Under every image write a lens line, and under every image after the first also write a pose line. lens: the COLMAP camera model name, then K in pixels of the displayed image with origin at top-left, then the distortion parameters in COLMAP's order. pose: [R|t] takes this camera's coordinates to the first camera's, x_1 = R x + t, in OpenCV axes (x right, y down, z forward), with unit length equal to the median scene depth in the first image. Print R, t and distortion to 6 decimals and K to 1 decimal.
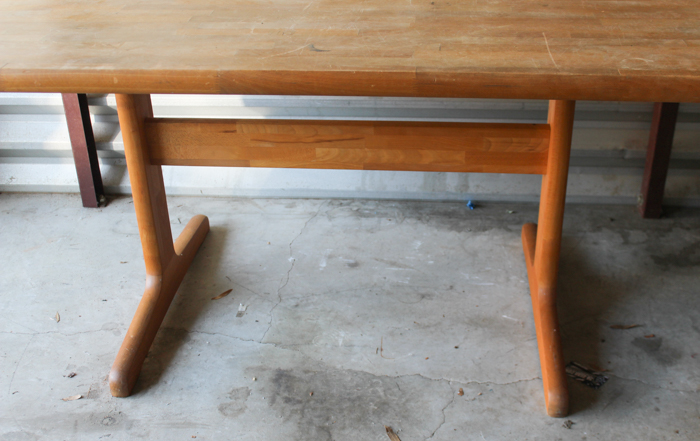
lens RADIAL K [[873.8, 0, 377.4], [0, 873.8, 246.2], [0, 0, 1]] dist [-0.093740, 0.064759]
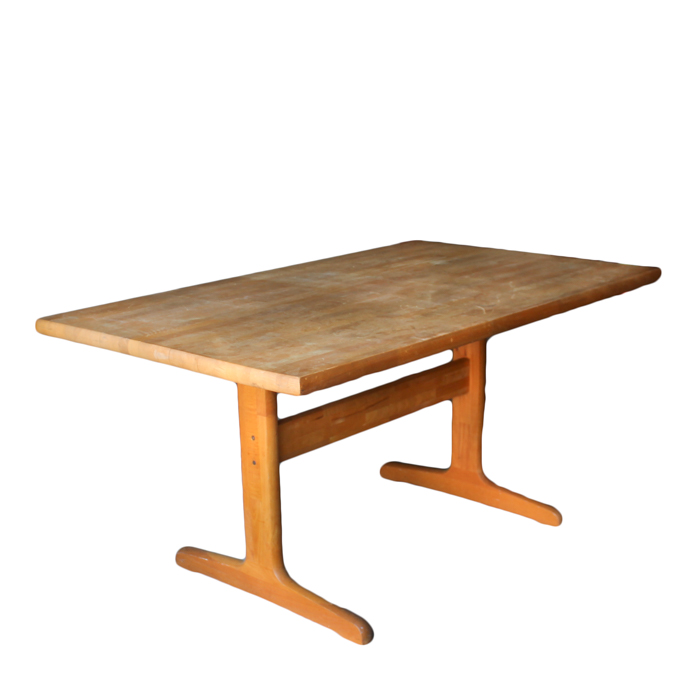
lens RADIAL K [[1070.1, 0, 349.5], [0, 1070.1, 420.9], [0, 0, 1]] dist [-0.232108, 0.006640]
pose [[0.602611, -0.241991, 0.760460, -1.273305], [0.419189, 0.906851, -0.043602, -0.043547], [-0.679073, 0.345052, 0.647919, -0.003299]]
